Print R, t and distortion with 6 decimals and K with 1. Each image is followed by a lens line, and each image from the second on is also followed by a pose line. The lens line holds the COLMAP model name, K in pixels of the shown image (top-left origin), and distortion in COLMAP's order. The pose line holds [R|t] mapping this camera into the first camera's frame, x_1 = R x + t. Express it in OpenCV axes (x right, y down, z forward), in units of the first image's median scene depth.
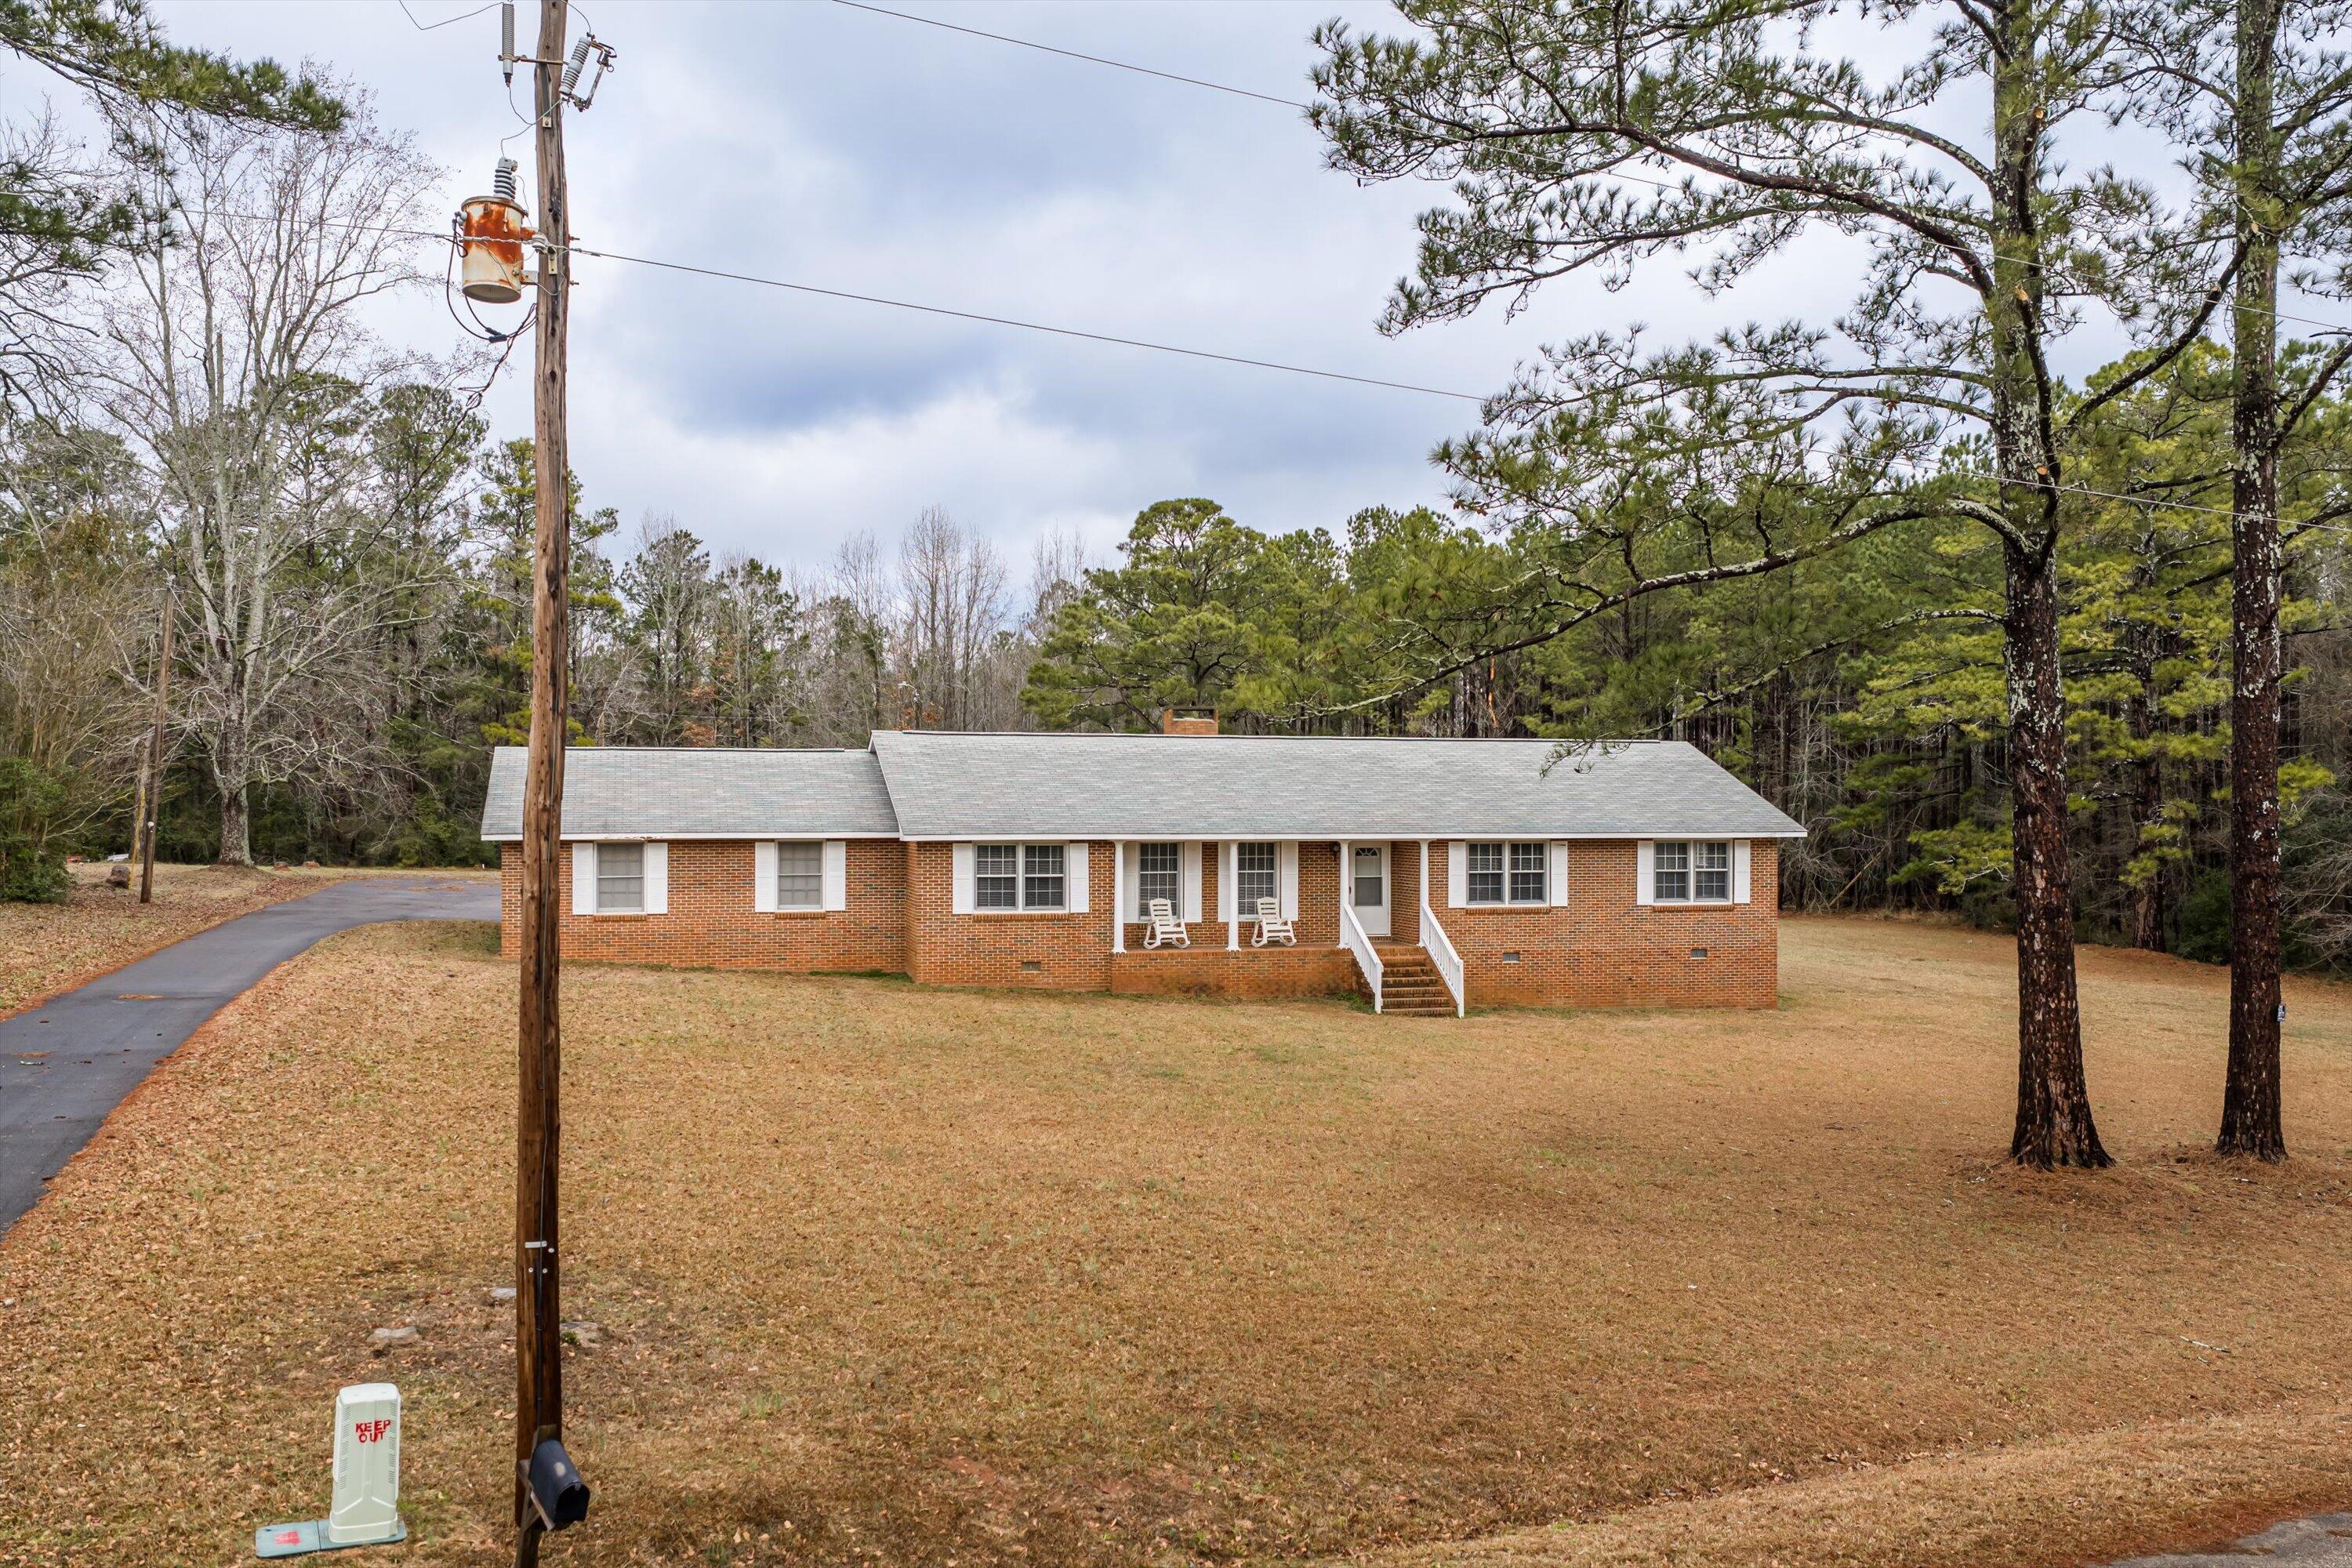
lens RADIAL K [[1950.2, 0, 1187.5], [0, 1950.2, 783.3], [0, 0, 1]] dist [0.026222, -0.046391]
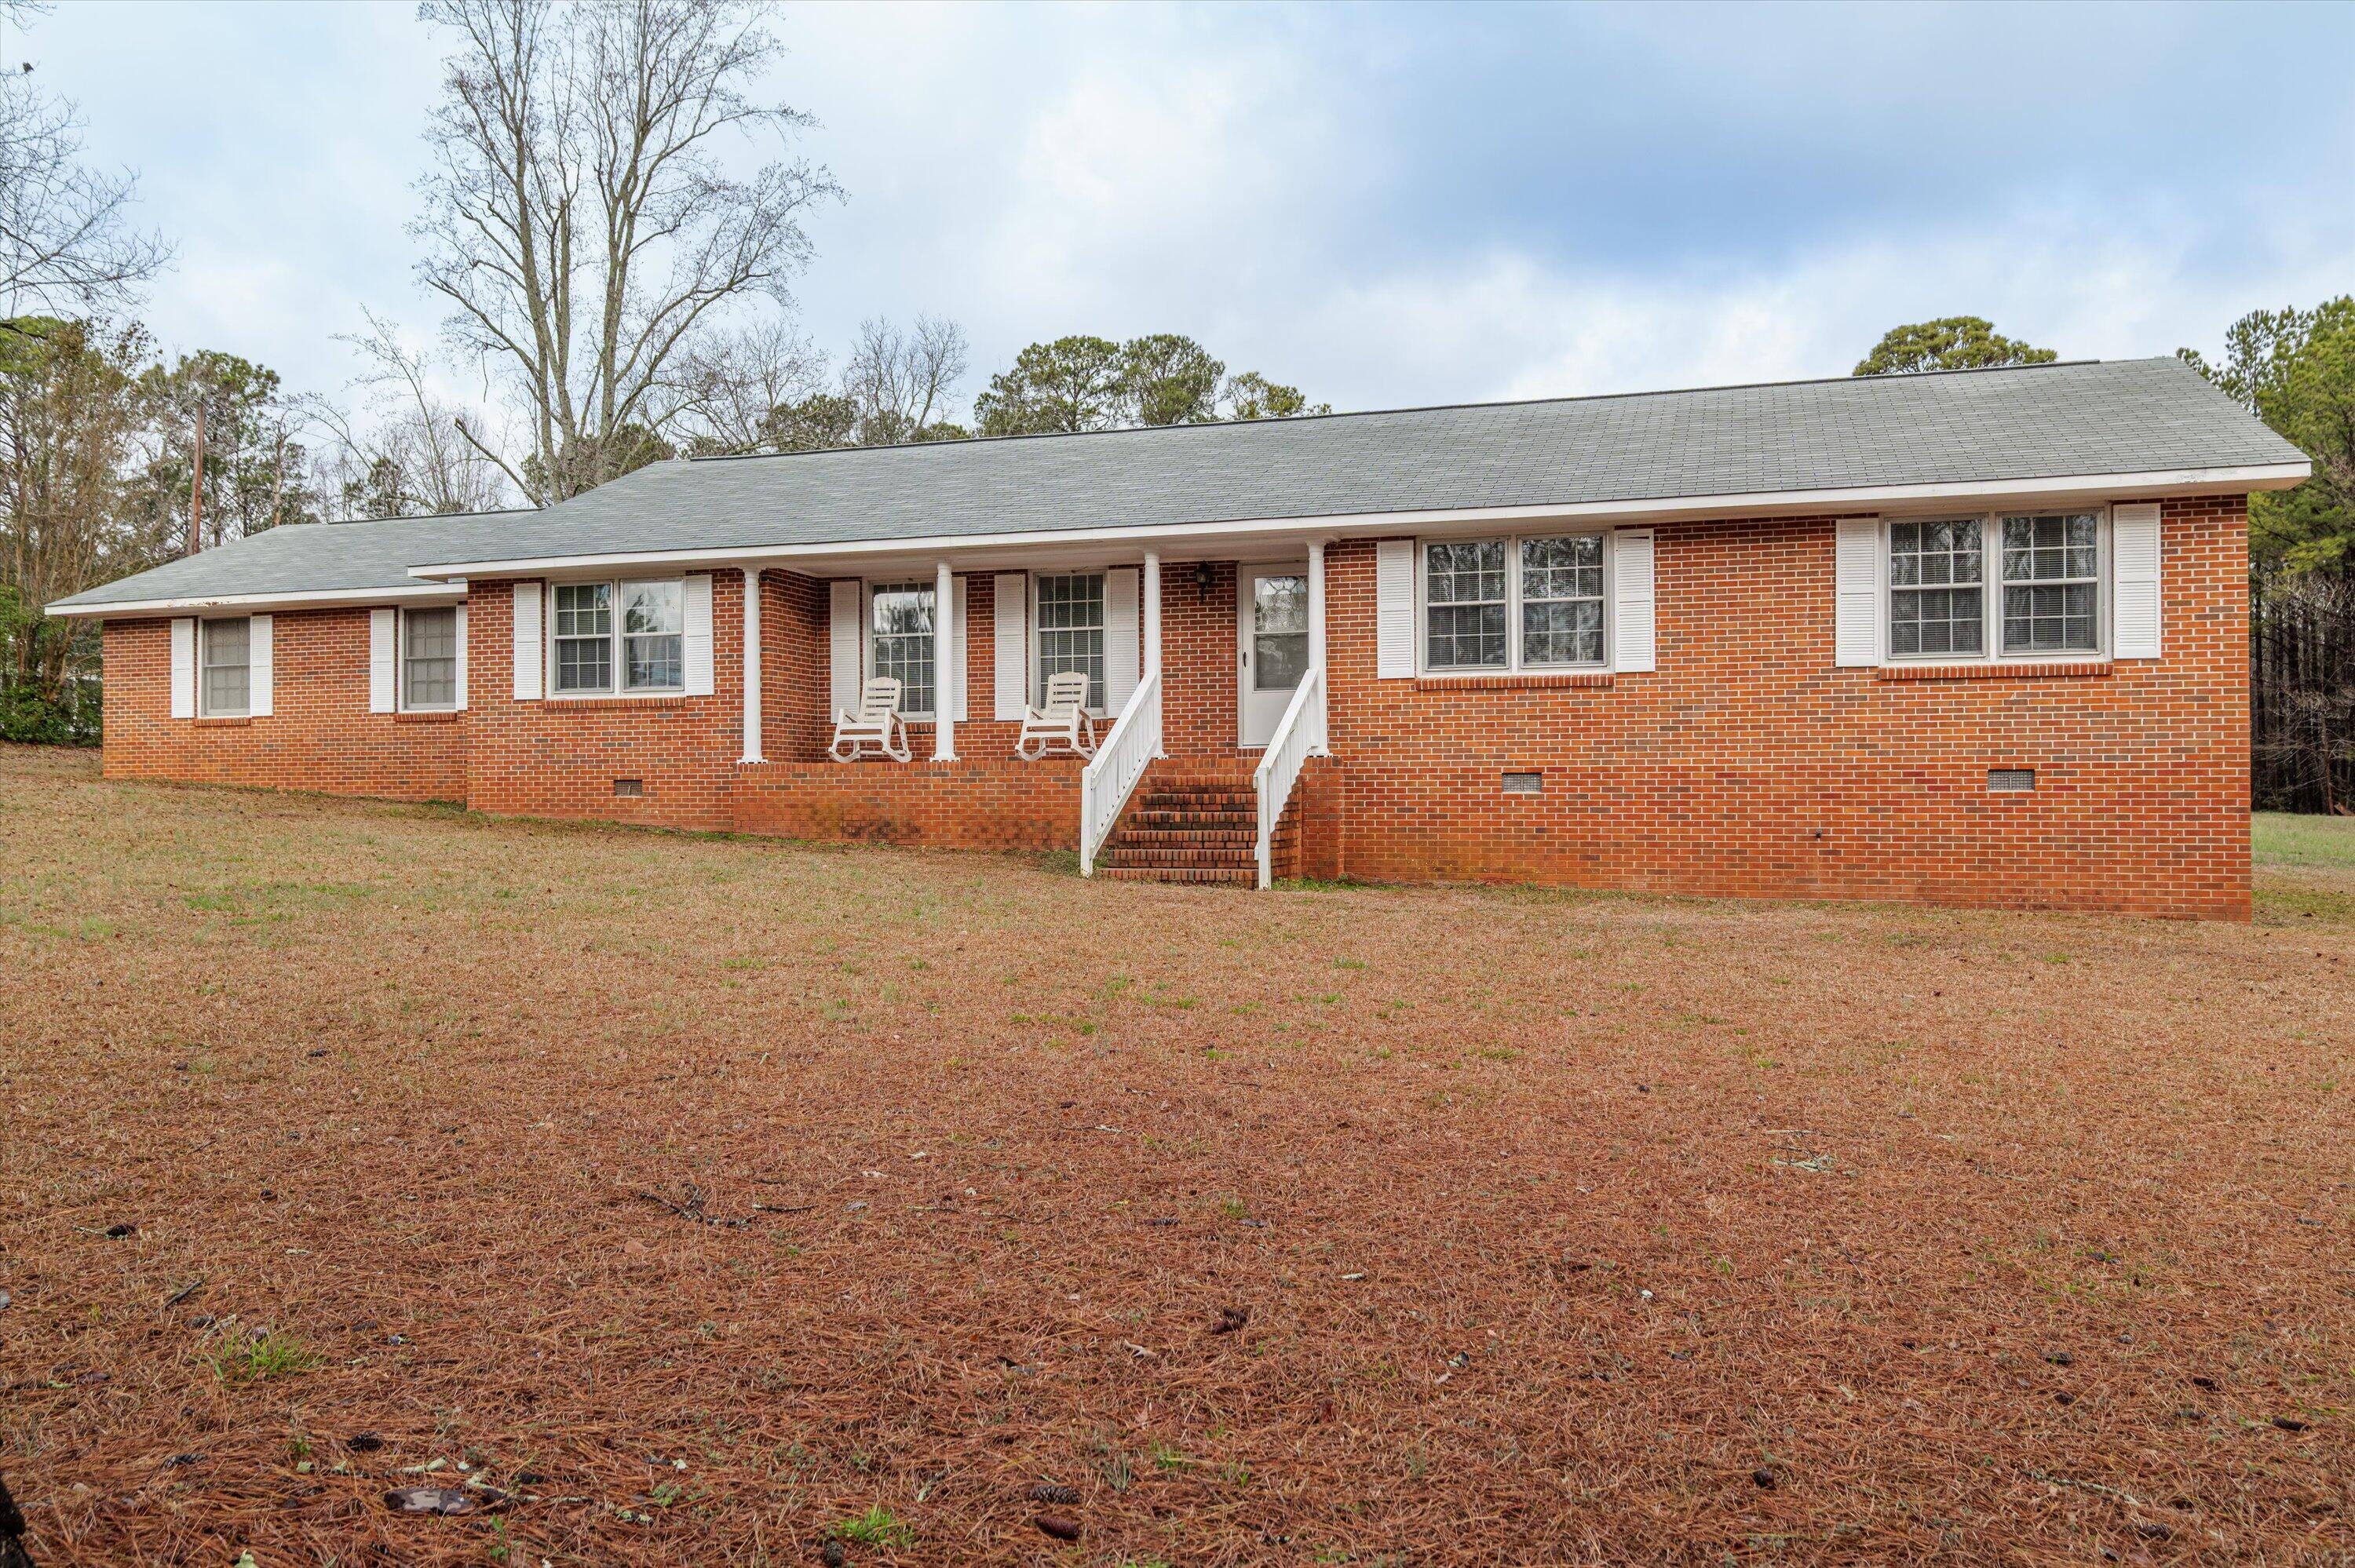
lens RADIAL K [[1795.6, 0, 1192.8], [0, 1795.6, 771.4], [0, 0, 1]] dist [-0.006315, 0.006352]
pose [[0.833515, -0.015413, -0.552282, 0.357470], [0.010986, 0.999876, -0.011323, 0.095764], [0.552387, 0.003371, 0.833581, 0.632240]]
